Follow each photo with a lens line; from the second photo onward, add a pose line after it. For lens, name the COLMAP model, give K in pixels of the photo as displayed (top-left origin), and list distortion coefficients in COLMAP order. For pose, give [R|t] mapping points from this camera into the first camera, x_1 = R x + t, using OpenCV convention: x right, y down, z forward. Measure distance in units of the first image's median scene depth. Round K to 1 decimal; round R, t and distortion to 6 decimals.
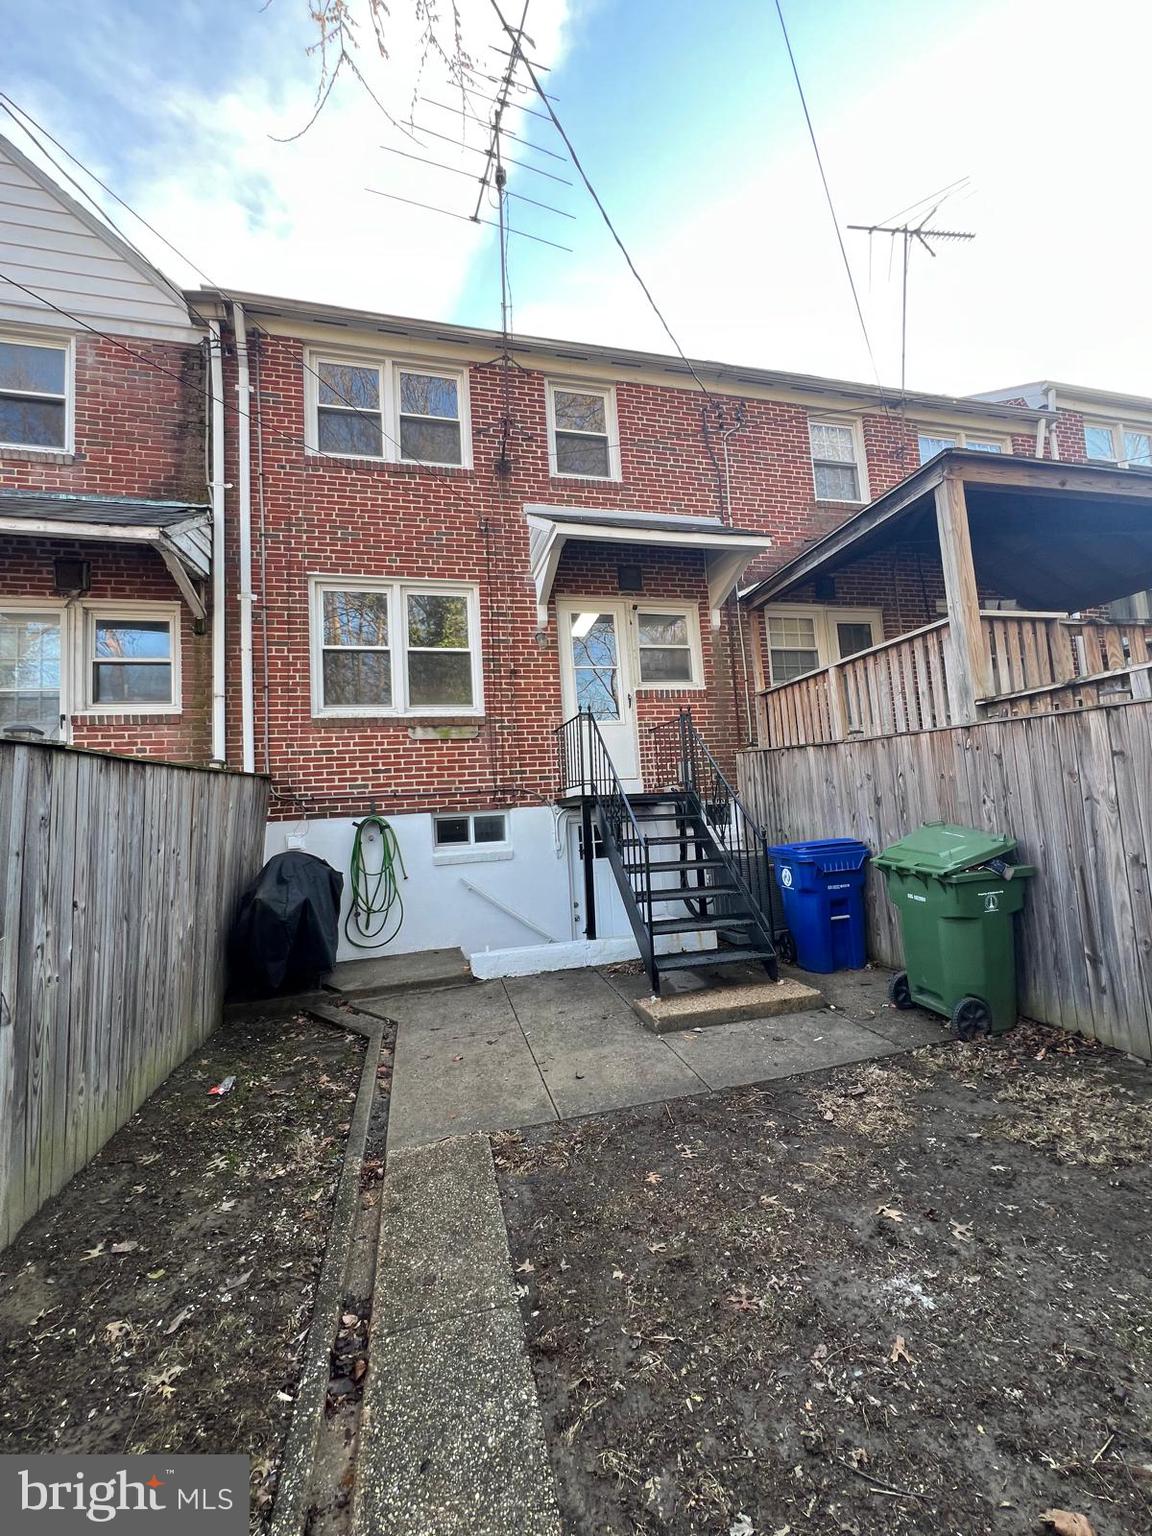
lens RADIAL K [[613.7, 0, 579.3], [0, 613.7, 766.4], [0, 0, 1]] dist [0.000284, 0.000294]
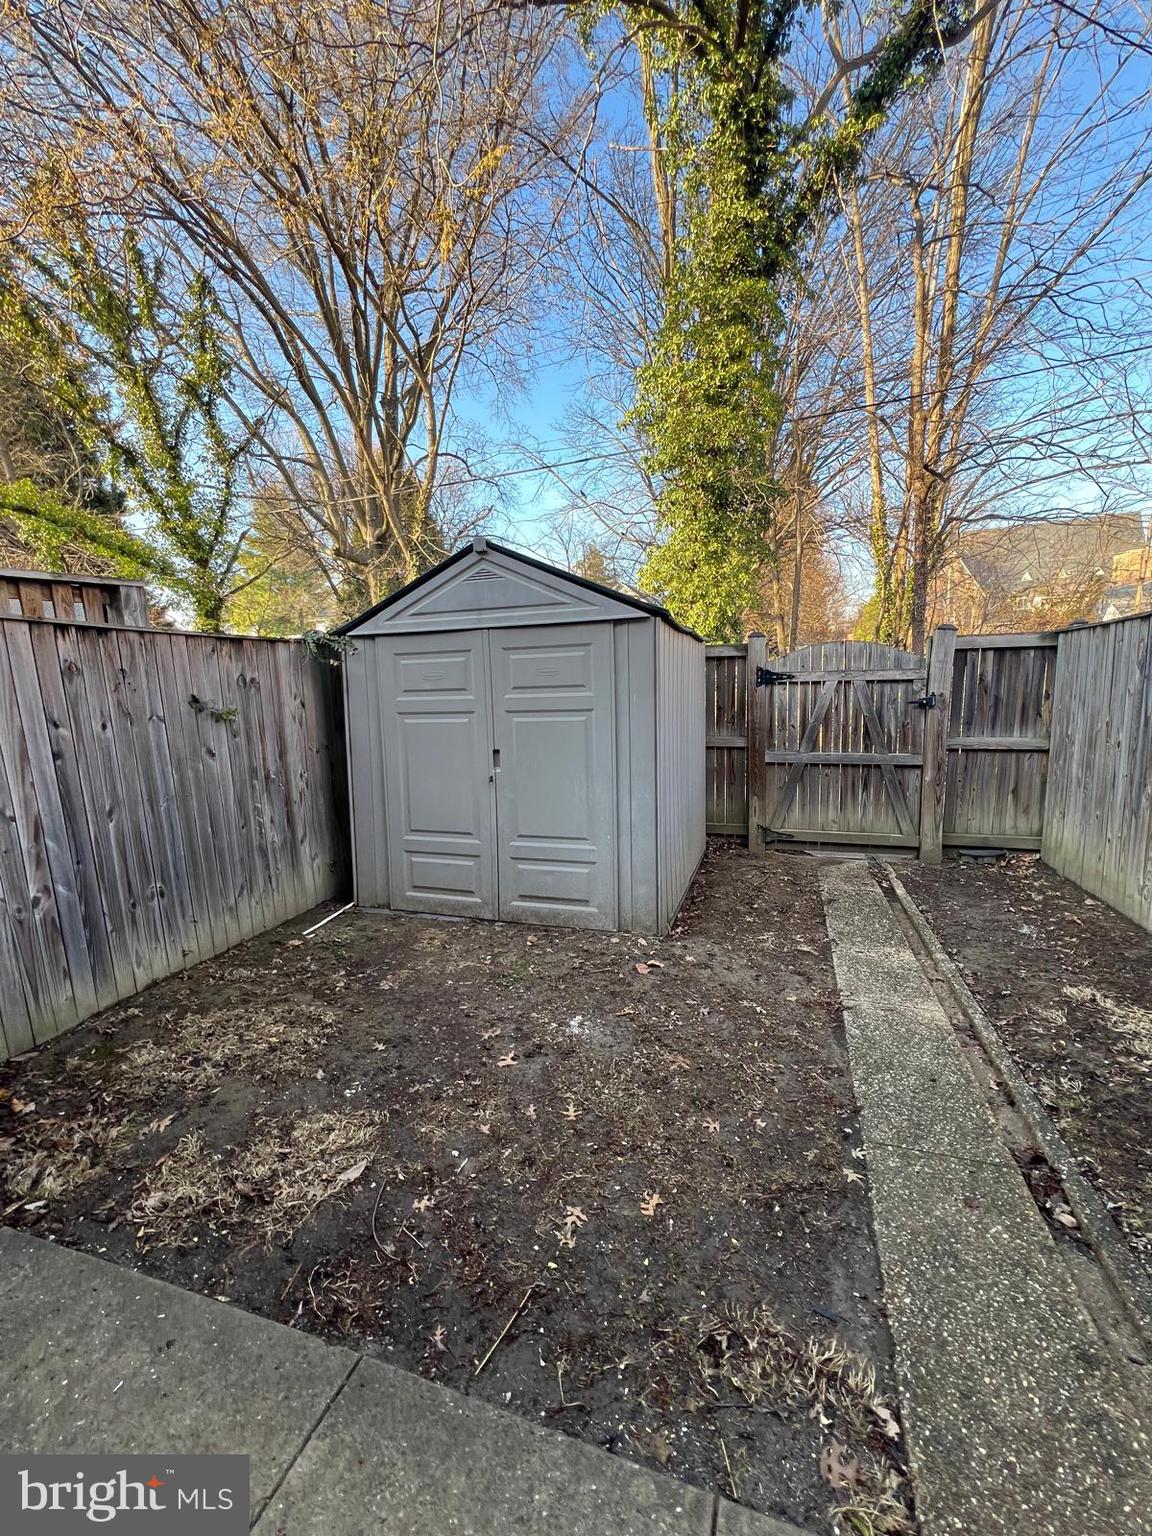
lens RADIAL K [[613.7, 0, 579.3], [0, 613.7, 766.4], [0, 0, 1]] dist [0.000284, 0.000294]
pose [[-0.836353, 0.011600, 0.548068, -0.227252], [0.048158, 0.997466, 0.052376, 0.116838], [-0.546072, 0.070199, -0.834792, 1.725102]]
